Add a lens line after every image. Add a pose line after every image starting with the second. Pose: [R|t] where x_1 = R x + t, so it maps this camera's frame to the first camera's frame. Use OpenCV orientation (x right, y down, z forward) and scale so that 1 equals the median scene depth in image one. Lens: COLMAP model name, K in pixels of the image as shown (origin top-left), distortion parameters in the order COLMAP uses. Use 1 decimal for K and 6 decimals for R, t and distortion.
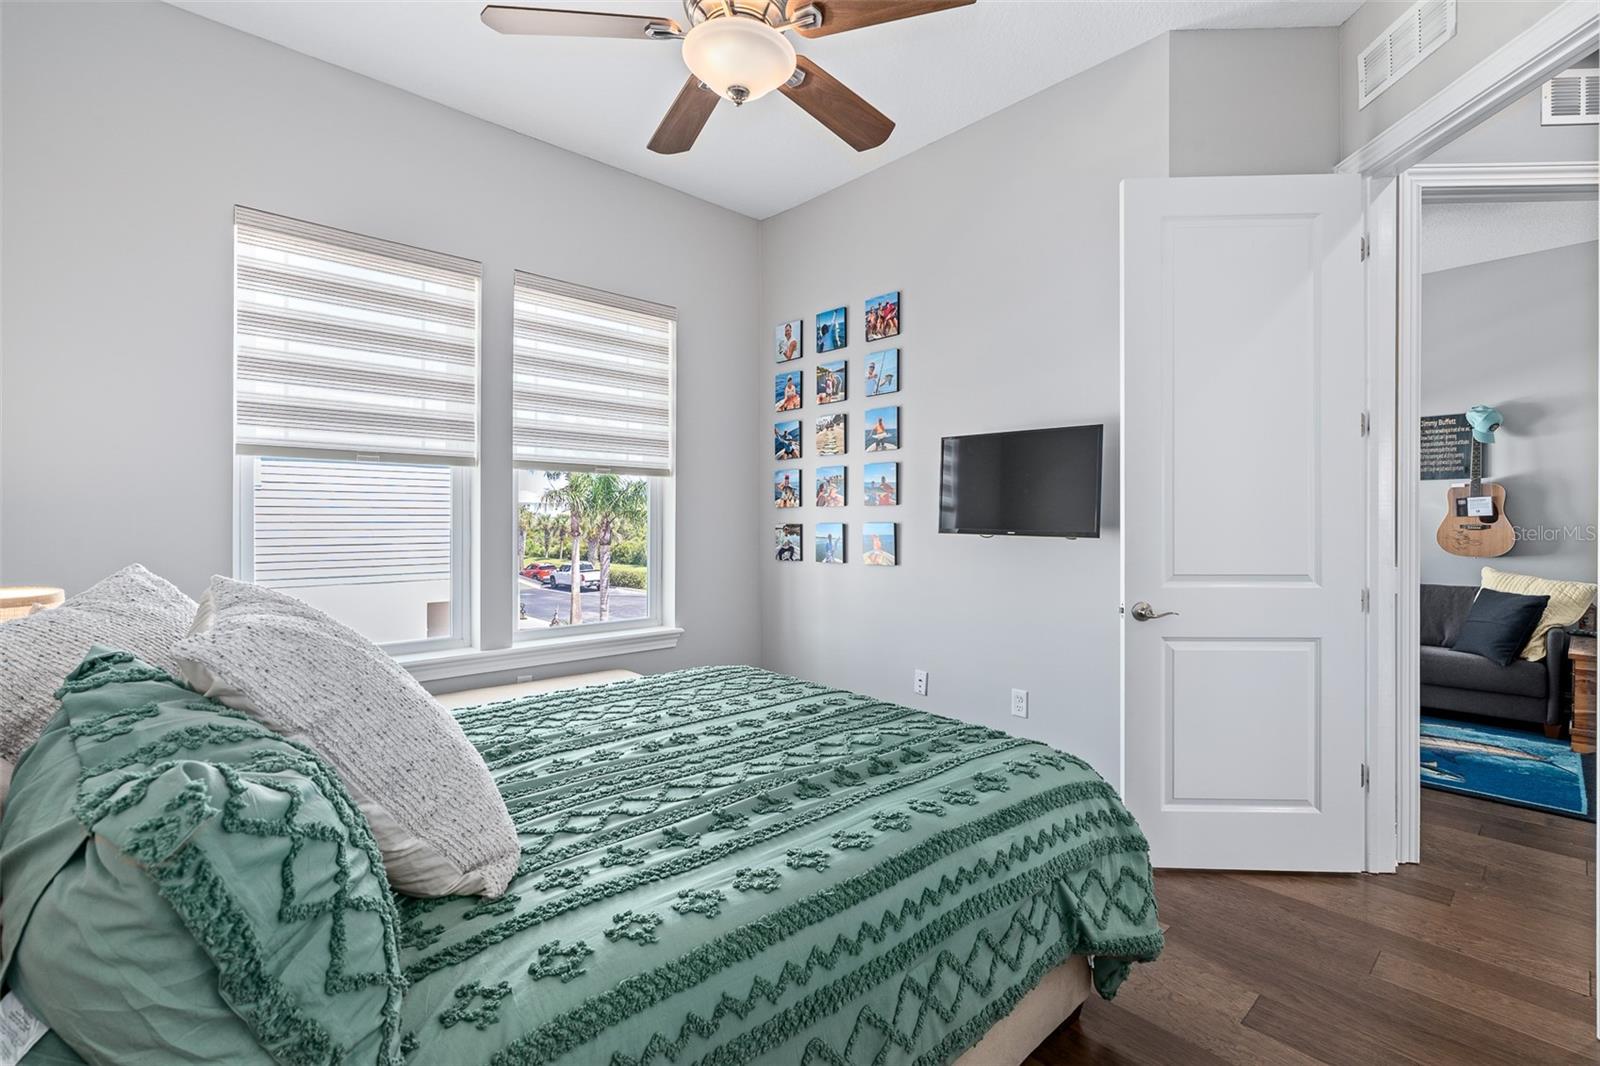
lens RADIAL K [[720.9, 0, 799.9], [0, 720.9, 520.4], [0, 0, 1]] dist [-0.000776, 0.001082]
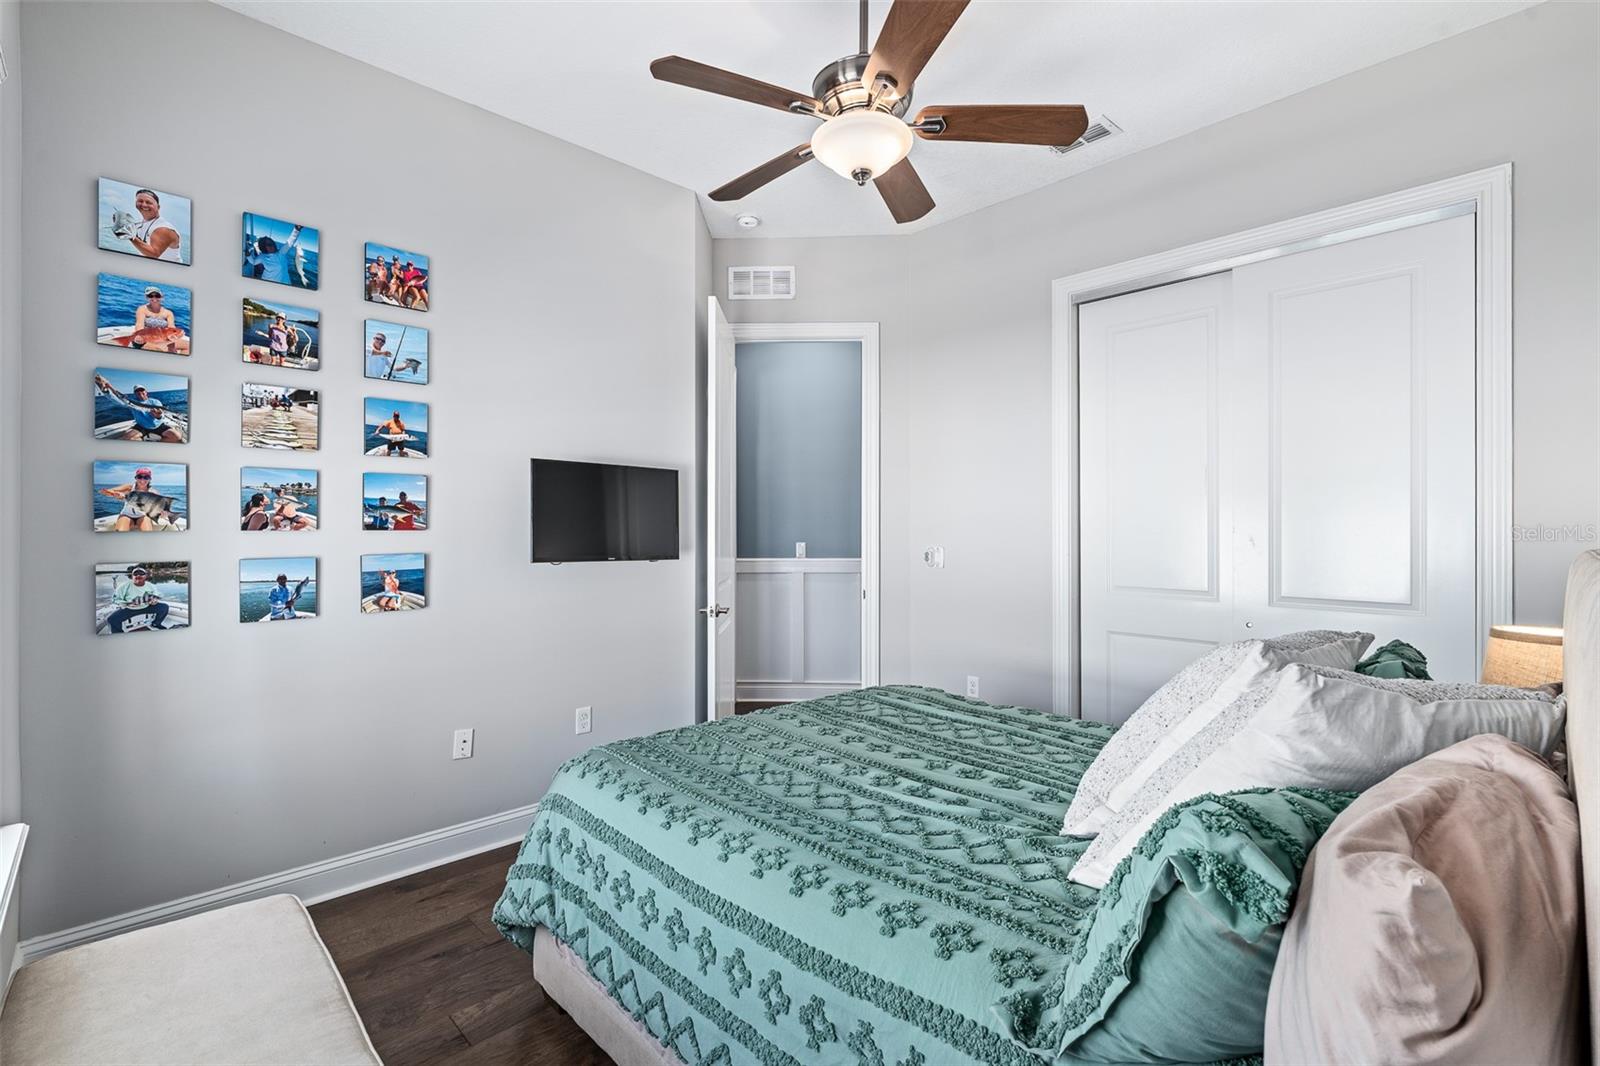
lens RADIAL K [[720.9, 0, 799.9], [0, 720.9, 520.4], [0, 0, 1]] dist [-0.000776, 0.001082]
pose [[-0.019905, 0.000536, 0.999802, -0.599391], [-0.004928, 0.999988, -0.000634, -0.030441], [-0.999790, -0.004940, -0.019902, 0.558860]]
